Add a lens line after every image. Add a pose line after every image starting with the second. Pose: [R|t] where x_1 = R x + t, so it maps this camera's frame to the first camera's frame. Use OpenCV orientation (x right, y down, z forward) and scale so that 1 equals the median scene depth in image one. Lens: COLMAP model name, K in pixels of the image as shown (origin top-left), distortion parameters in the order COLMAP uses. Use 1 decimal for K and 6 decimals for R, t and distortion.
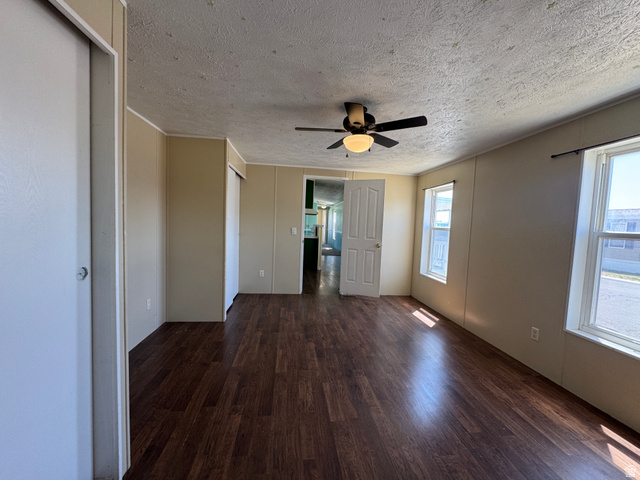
lens RADIAL K [[256.3, 0, 318.9], [0, 256.3, 240.7], [0, 0, 1]] dist [-0.003801, 0.000803]
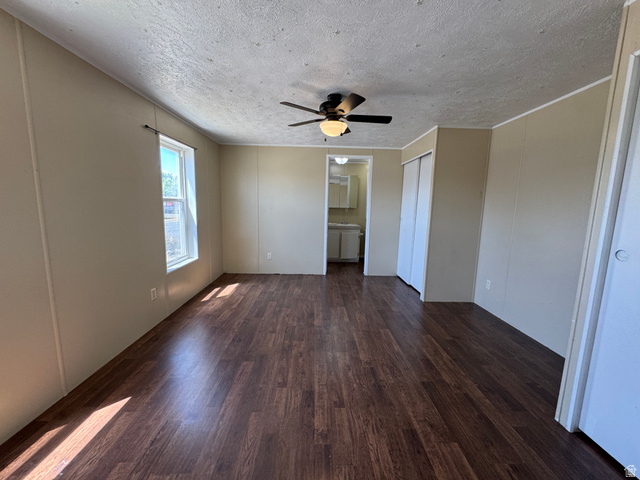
lens RADIAL K [[256.3, 0, 322.0], [0, 256.3, 239.0], [0, 0, 1]] dist [-0.003801, 0.000803]
pose [[-0.994487, -0.071343, 0.076851, 0.064290], [-0.054502, 0.977781, 0.202418, -0.105188], [-0.089585, 0.197114, -0.976279, 1.712377]]
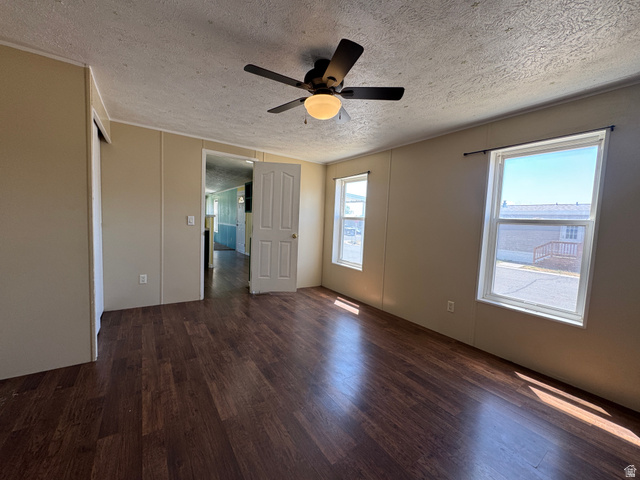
lens RADIAL K [[256.3, 0, 318.5], [0, 256.3, 240.4], [0, 0, 1]] dist [-0.003801, 0.000803]
pose [[0.884743, -0.033586, 0.464868, -0.196010], [0.021189, 0.999267, 0.031869, 0.010788], [-0.465598, -0.018345, 0.884806, 0.222541]]
